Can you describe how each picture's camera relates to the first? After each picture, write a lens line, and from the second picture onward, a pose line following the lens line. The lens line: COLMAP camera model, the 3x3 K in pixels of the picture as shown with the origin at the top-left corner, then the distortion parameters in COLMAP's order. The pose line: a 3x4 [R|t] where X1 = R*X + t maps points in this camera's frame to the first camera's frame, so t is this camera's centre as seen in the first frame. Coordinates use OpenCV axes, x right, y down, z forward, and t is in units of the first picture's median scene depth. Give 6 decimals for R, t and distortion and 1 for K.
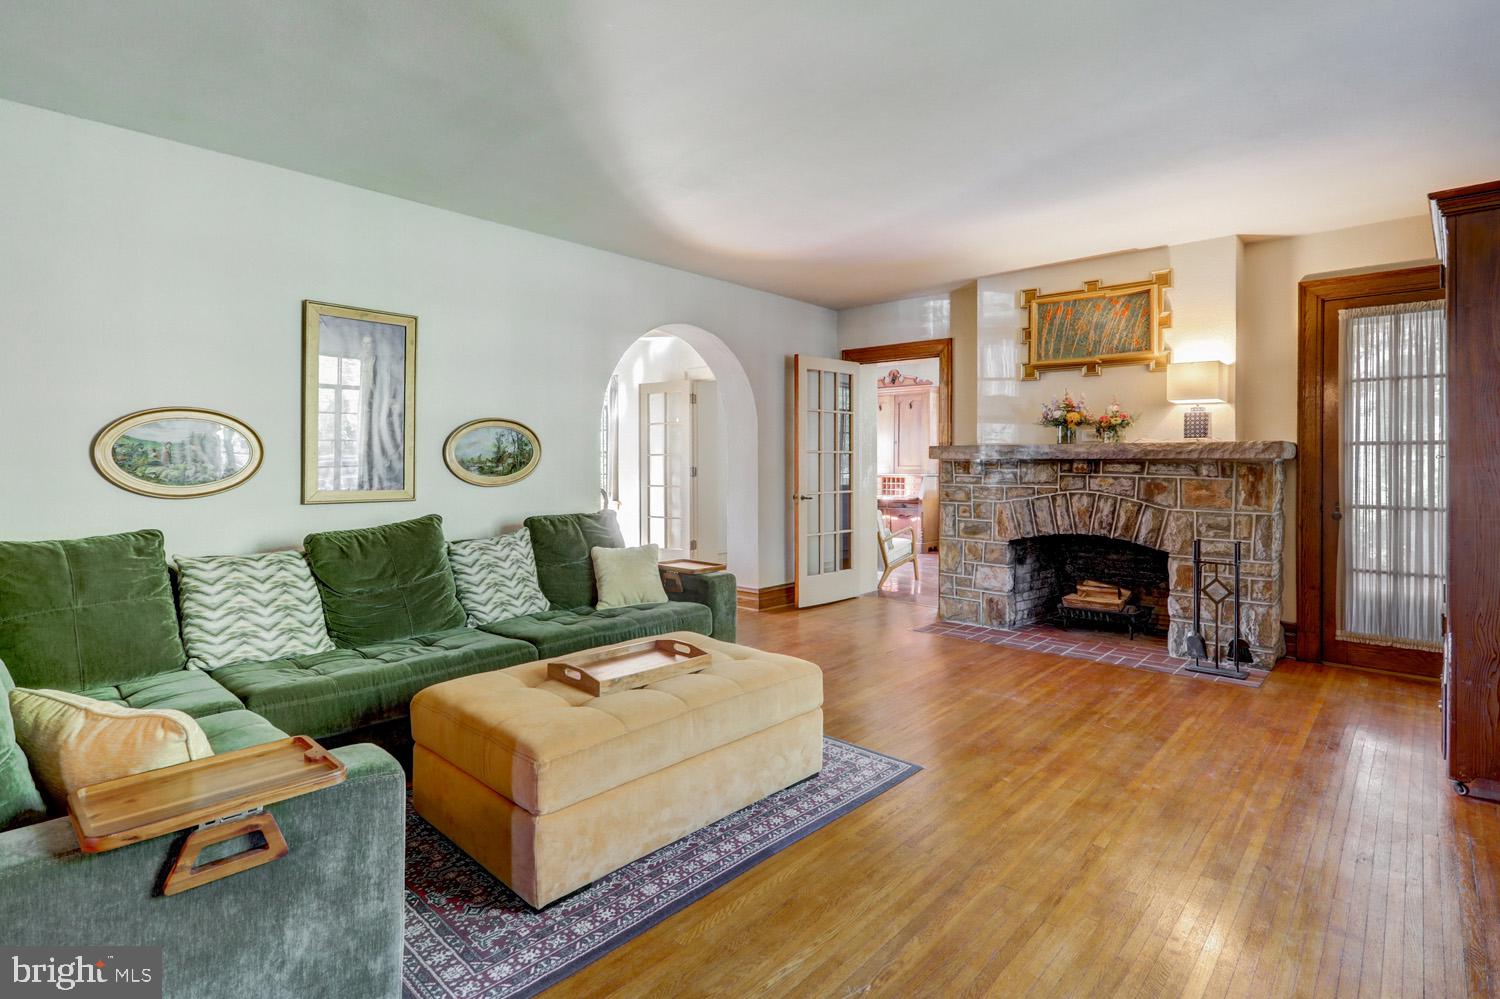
lens RADIAL K [[751.9, 0, 757.4], [0, 751.9, 465.2], [0, 0, 1]] dist [-0.000969, 0.000528]
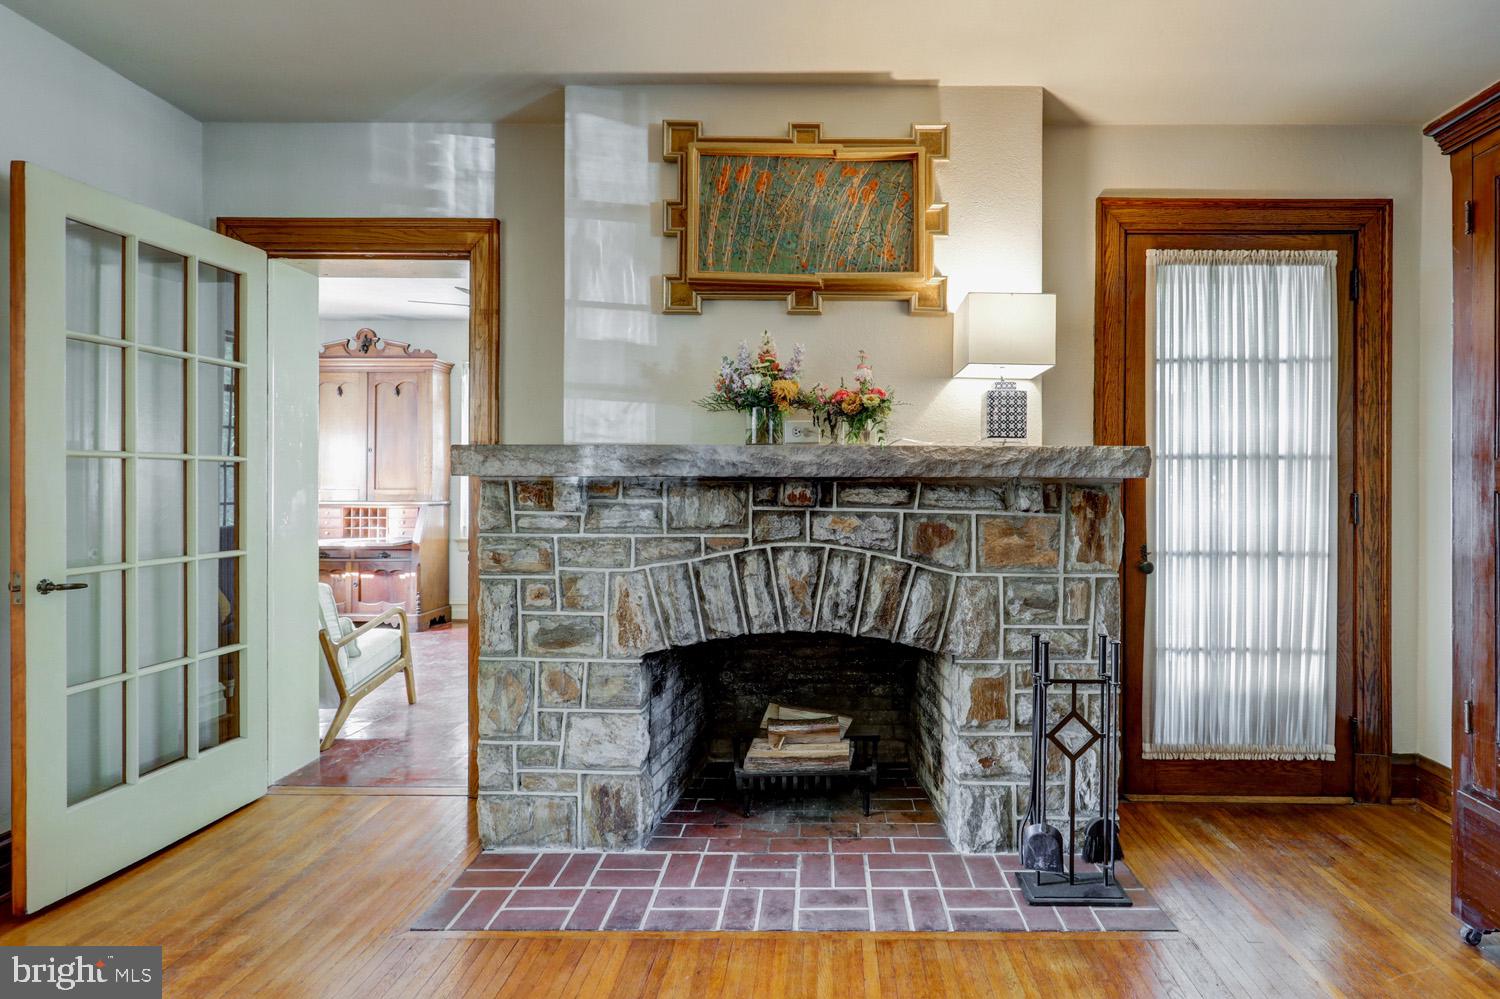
lens RADIAL K [[743.7, 0, 823.0], [0, 743.7, 484.7], [0, 0, 1]] dist [-0.002325, 0.000598]
pose [[0.750035, 0.000182, 0.661398, 0.120661], [0.000567, 0.999999, -0.000919, -0.002907], [-0.661398, 0.001064, 0.750034, 0.605142]]
